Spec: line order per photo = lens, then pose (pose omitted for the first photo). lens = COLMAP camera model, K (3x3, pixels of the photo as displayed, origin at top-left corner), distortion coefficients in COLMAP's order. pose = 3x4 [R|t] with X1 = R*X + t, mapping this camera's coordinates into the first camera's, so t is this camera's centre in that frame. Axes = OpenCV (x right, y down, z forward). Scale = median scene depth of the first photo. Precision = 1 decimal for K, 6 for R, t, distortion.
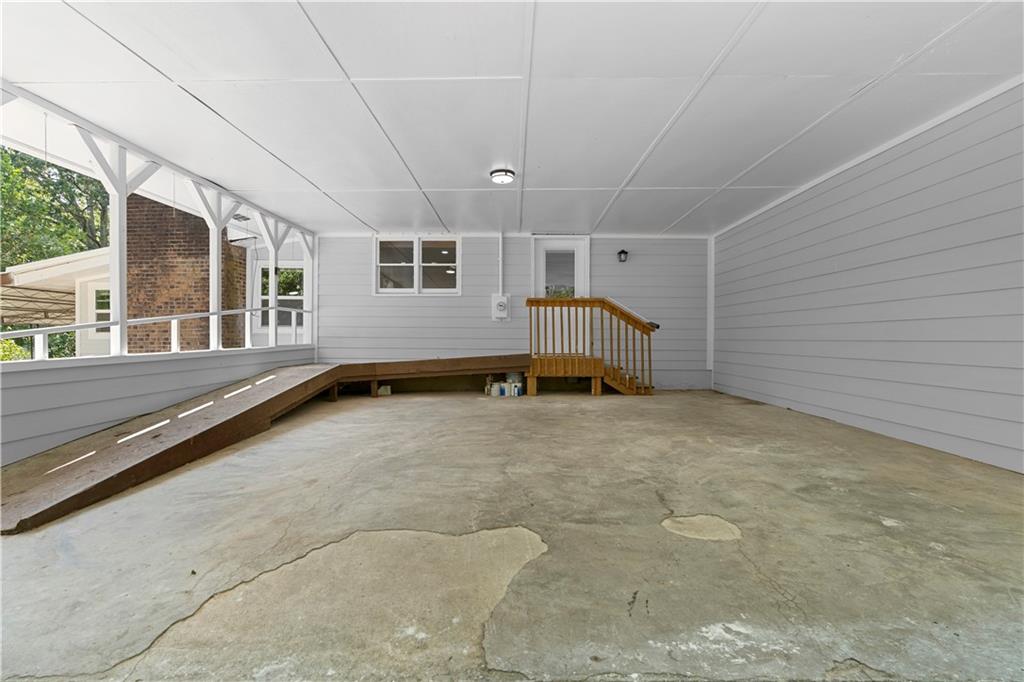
lens RADIAL K [[468.3, 0, 513.9], [0, 468.3, 345.0], [0, 0, 1]] dist [0.001527, 0.000665]
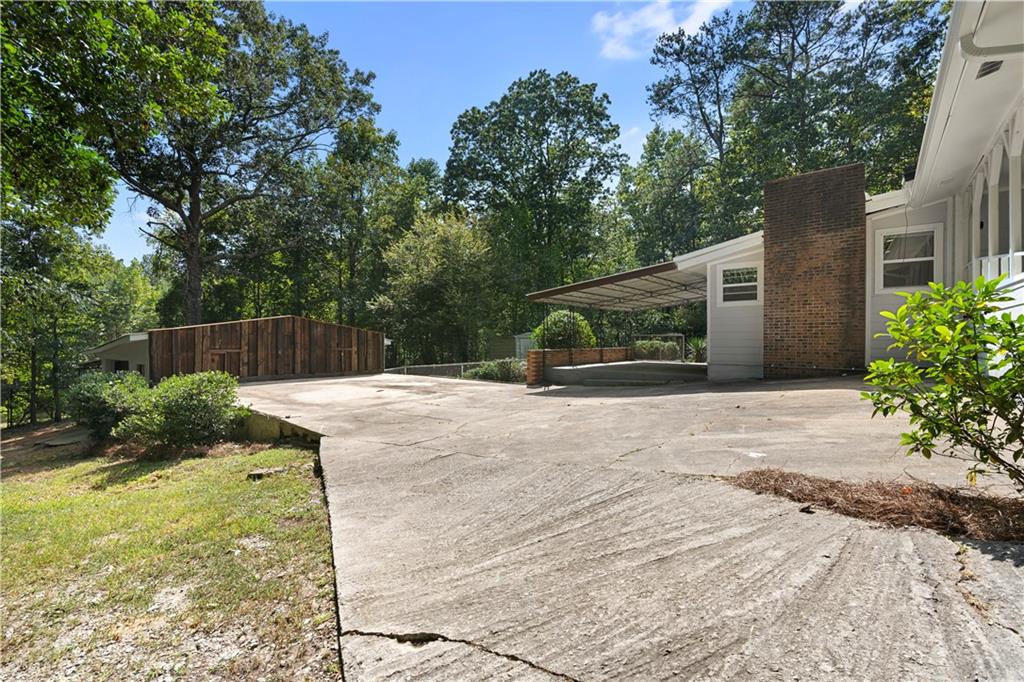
lens RADIAL K [[468.3, 0, 513.9], [0, 468.3, 345.0], [0, 0, 1]] dist [0.001527, 0.000665]
pose [[0.795013, 0.002861, -0.606585, -0.602515], [-0.004749, 0.999988, -0.001508, 0.110011], [0.606574, 0.004079, 0.795017, -0.457470]]
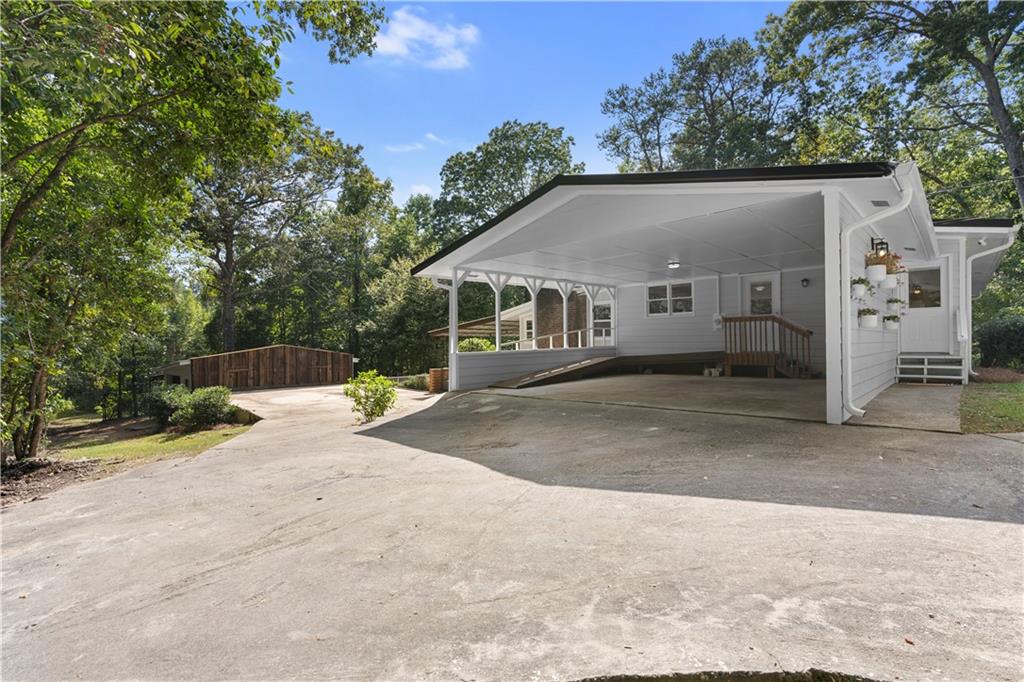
lens RADIAL K [[478.6, 0, 514.1], [0, 478.6, 349.4], [0, 0, 1]] dist [0.002855, 0.001010]
pose [[0.734564, 0.000379, -0.678540, 0.578124], [0.002174, 0.999993, 0.002913, 0.006001], [0.678536, -0.003615, 0.734558, -0.680232]]
